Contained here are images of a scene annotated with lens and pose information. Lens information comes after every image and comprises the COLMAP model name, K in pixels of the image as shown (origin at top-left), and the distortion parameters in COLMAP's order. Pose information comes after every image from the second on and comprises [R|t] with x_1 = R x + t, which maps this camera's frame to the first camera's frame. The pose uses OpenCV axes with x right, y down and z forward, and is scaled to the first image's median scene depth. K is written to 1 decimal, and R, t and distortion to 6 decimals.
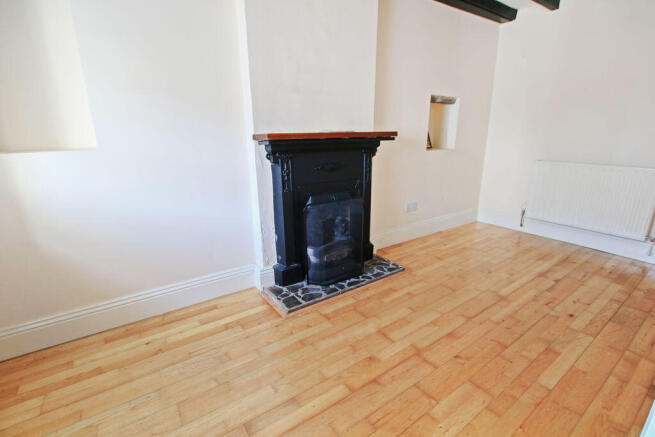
lens RADIAL K [[307.4, 0, 331.5], [0, 307.4, 226.6], [0, 0, 1]] dist [-0.022485, 0.000011]
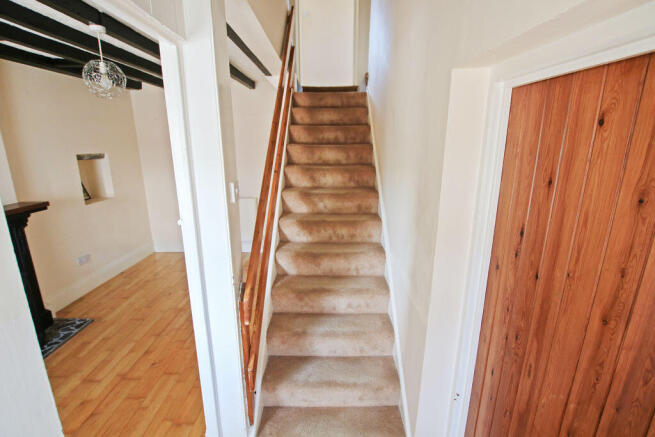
lens RADIAL K [[307.4, 0, 331.5], [0, 307.4, 226.6], [0, 0, 1]] dist [-0.022485, 0.000011]
pose [[0.568679, -0.201821, 0.797416, -0.074342], [0.234579, 0.968967, 0.077949, -0.070855], [-0.788401, 0.142728, 0.598374, -0.371511]]
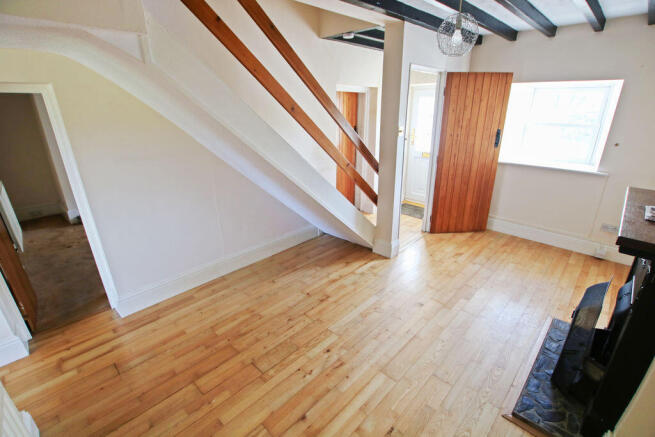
lens RADIAL K [[307.4, 0, 331.5], [0, 307.4, 226.6], [0, 0, 1]] dist [-0.022485, 0.000011]
pose [[-0.983029, 0.081394, -0.164403, 0.690726], [-0.038182, 0.785774, 0.617334, -0.558242], [0.179430, 0.613135, -0.769331, 1.179237]]
